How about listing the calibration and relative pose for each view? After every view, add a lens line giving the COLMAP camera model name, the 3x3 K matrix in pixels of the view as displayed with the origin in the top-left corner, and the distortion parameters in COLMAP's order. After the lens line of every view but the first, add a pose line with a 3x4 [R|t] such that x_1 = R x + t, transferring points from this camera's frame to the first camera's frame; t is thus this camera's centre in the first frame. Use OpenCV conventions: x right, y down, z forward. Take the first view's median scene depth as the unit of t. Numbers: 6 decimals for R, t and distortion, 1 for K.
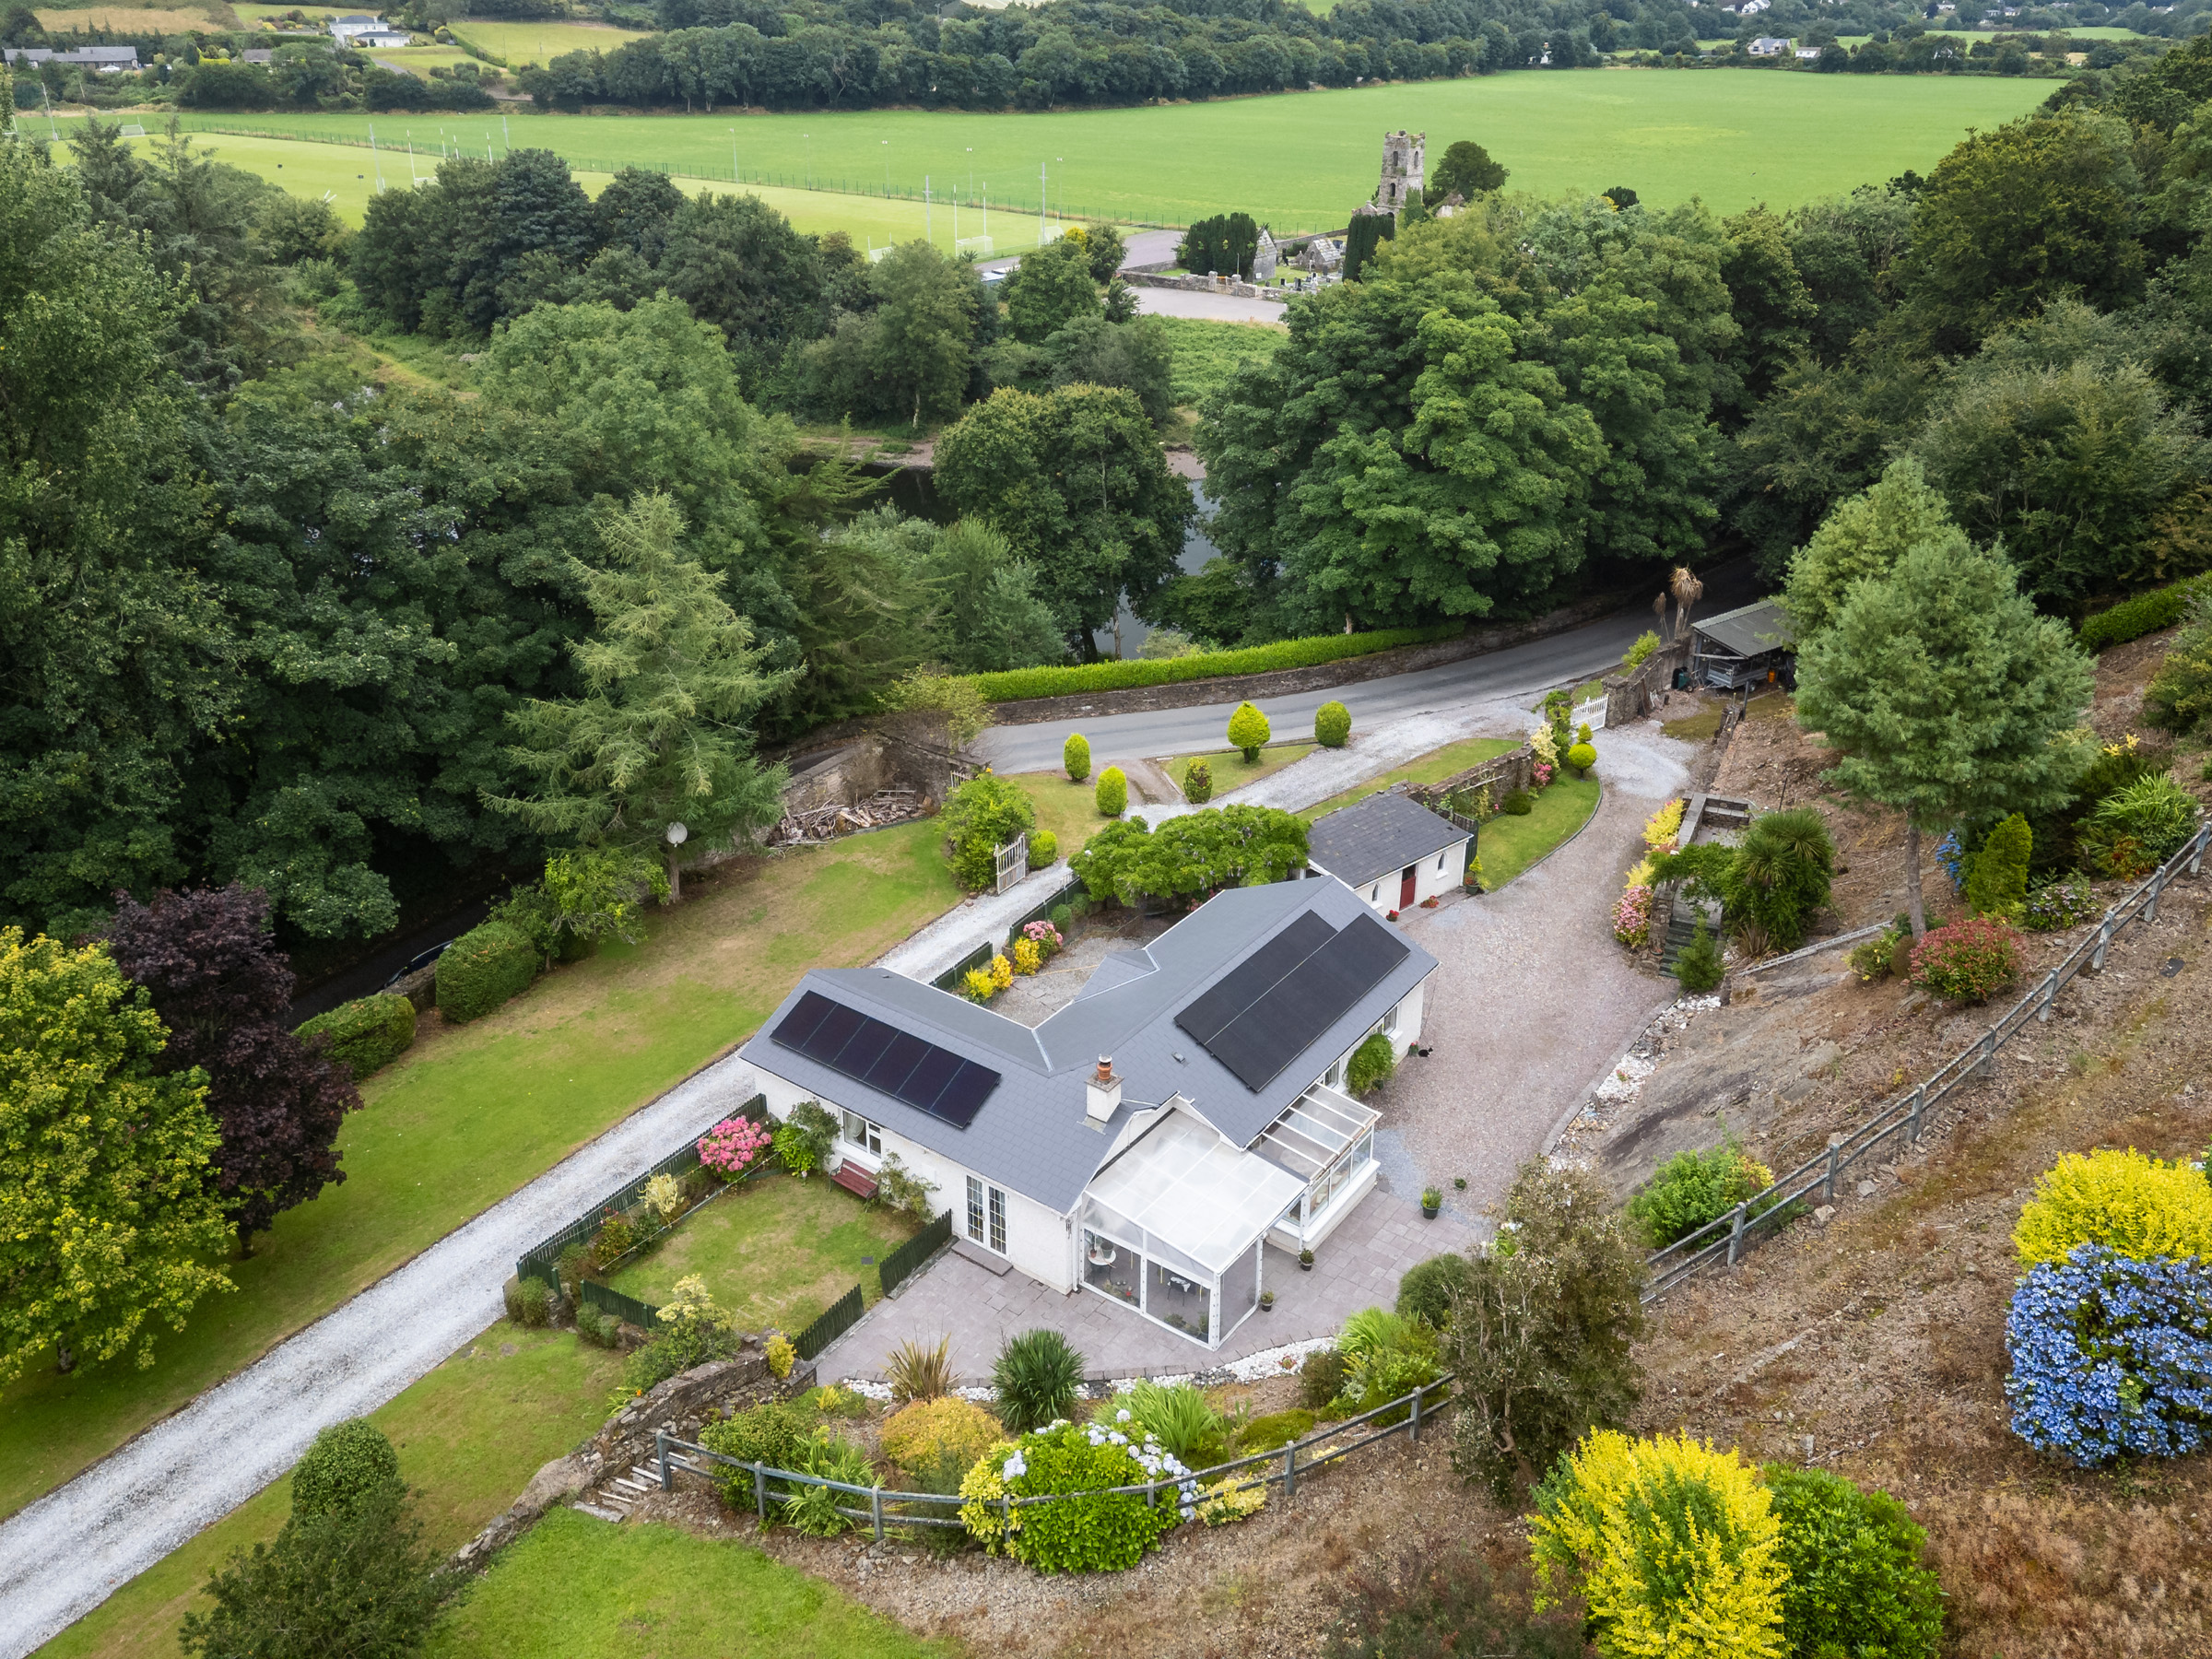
lens RADIAL K [[1571.2, 0, 1107.4], [0, 1571.2, 817.1], [0, 0, 1]] dist [0.055842, -0.043761]
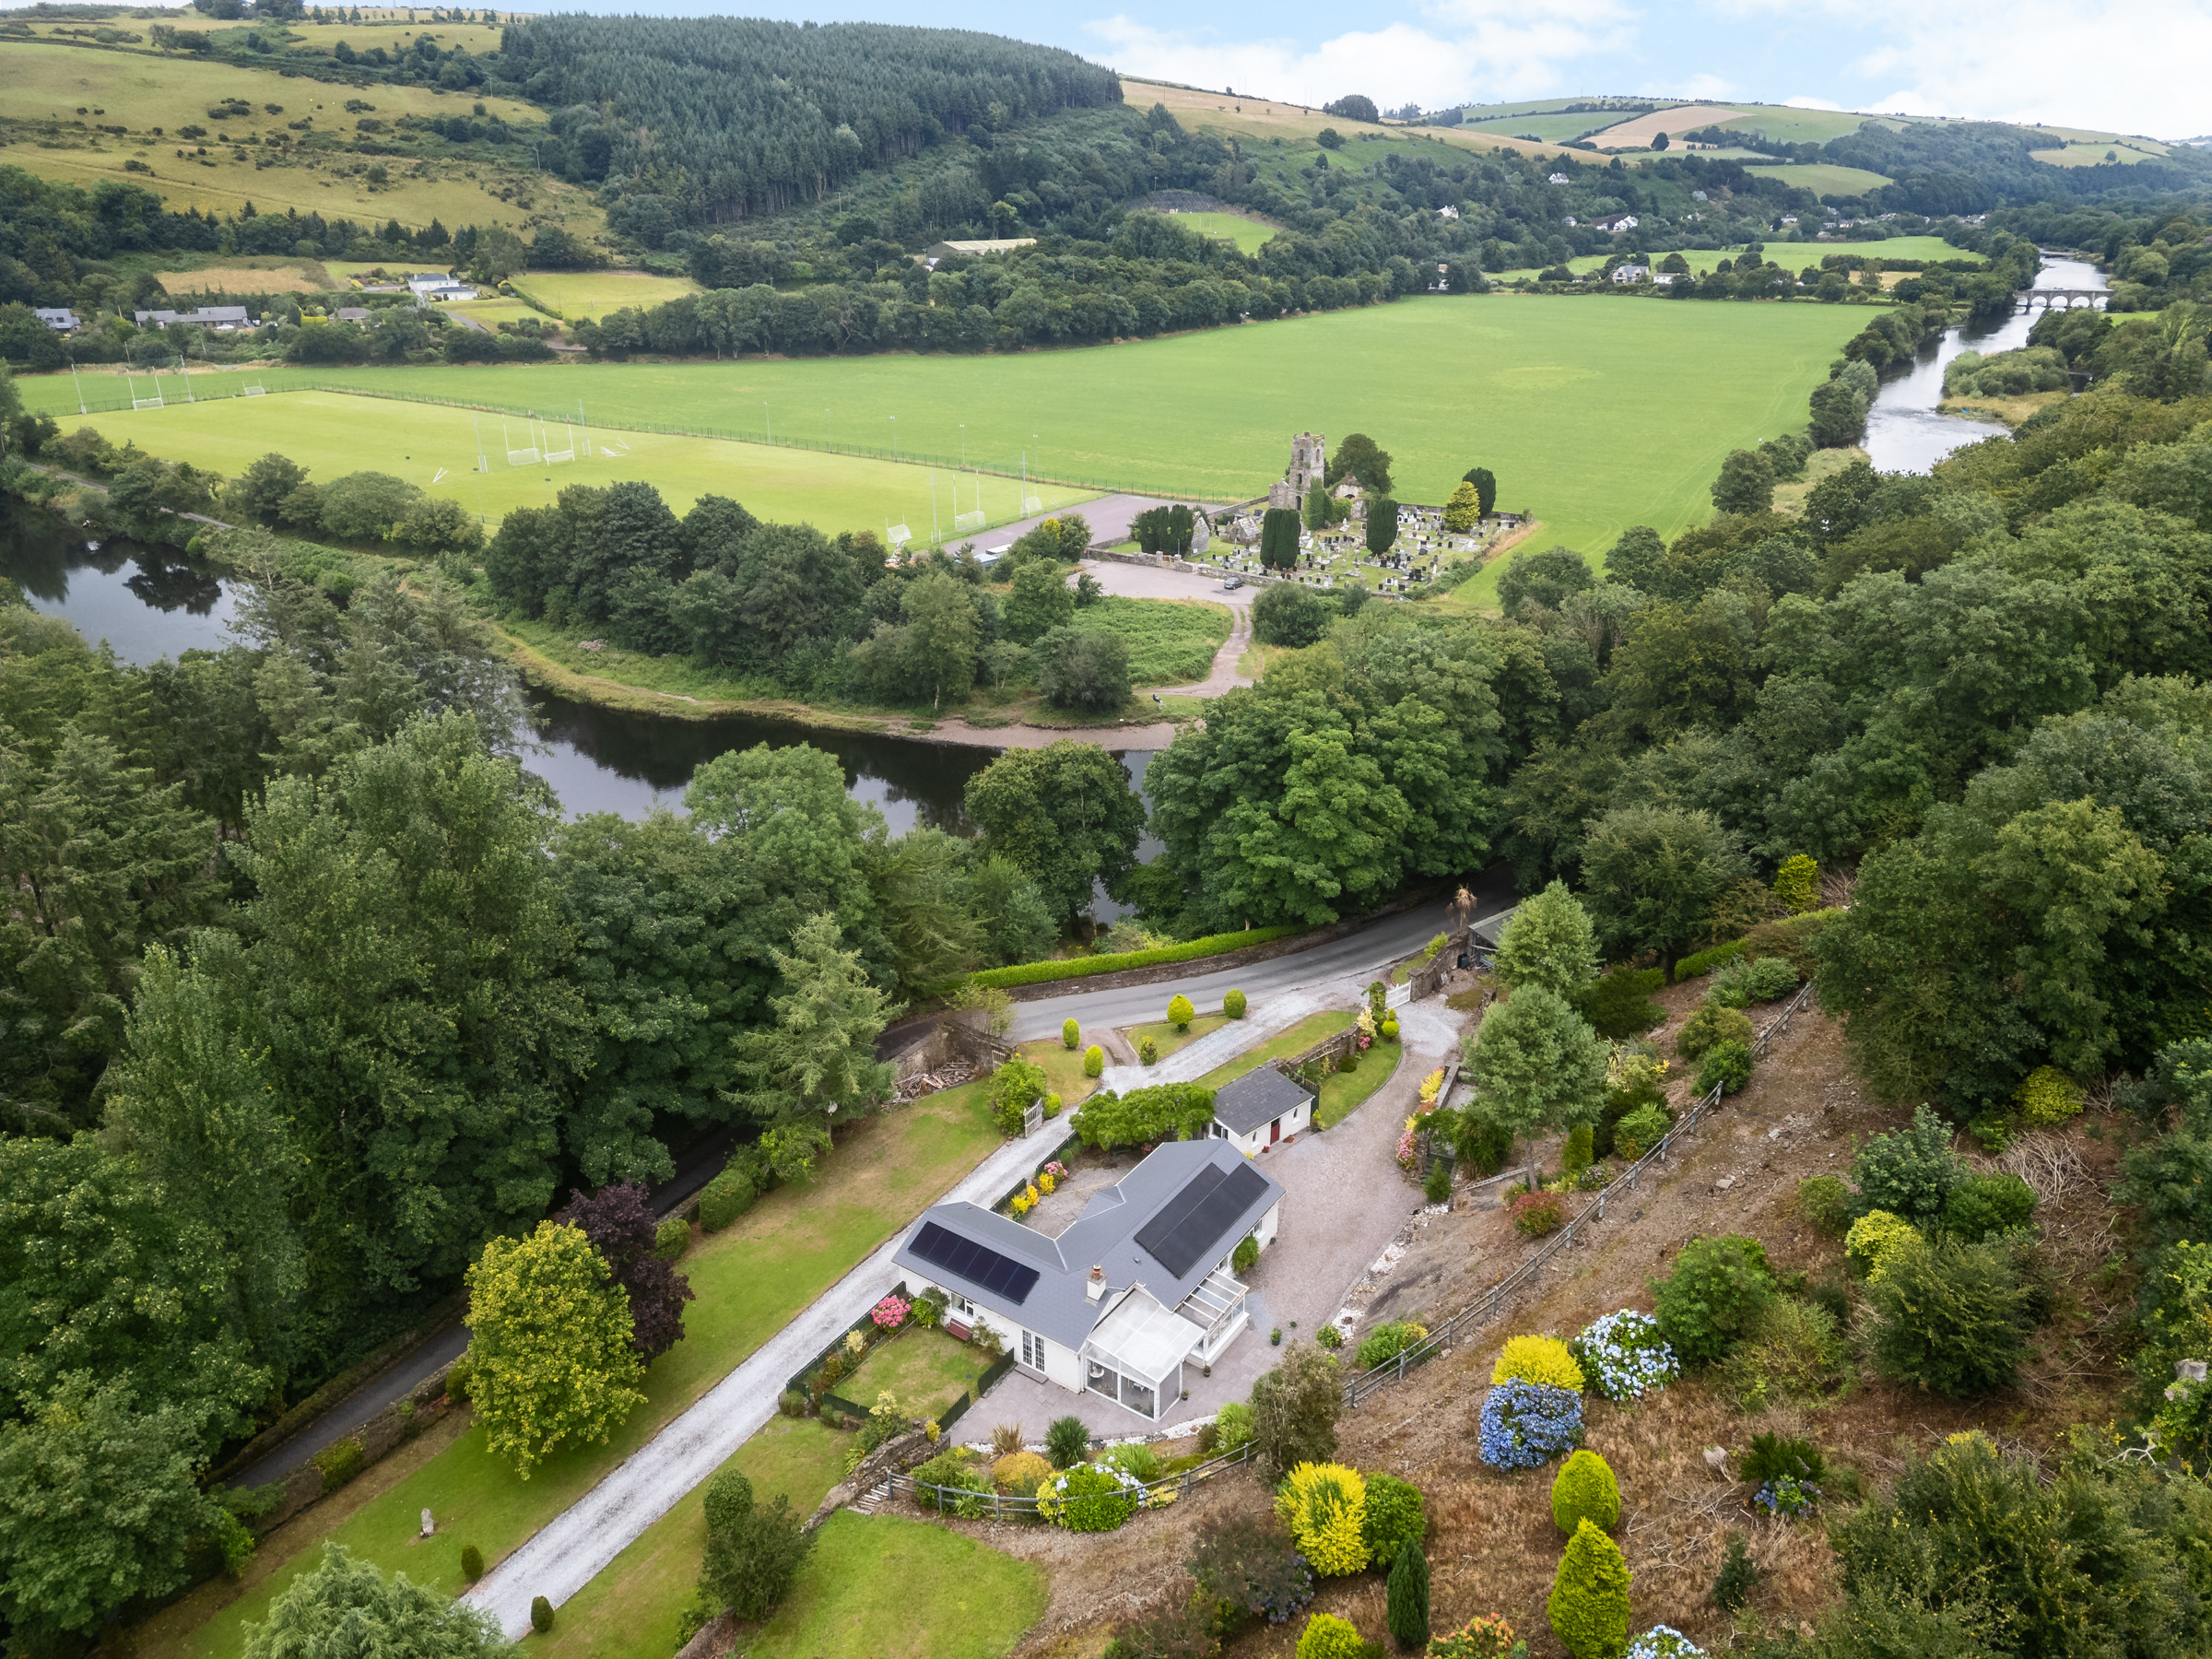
lens RADIAL K [[1571.2, 0, 1106.2], [0, 1571.2, 840.3], [0, 0, 1]] dist [0.055842, -0.043761]
pose [[0.999656, -0.014017, 0.022172, -0.018904], [0.014137, 0.999886, -0.005264, -0.259644], [-0.022095, 0.005576, 0.999740, -0.664033]]
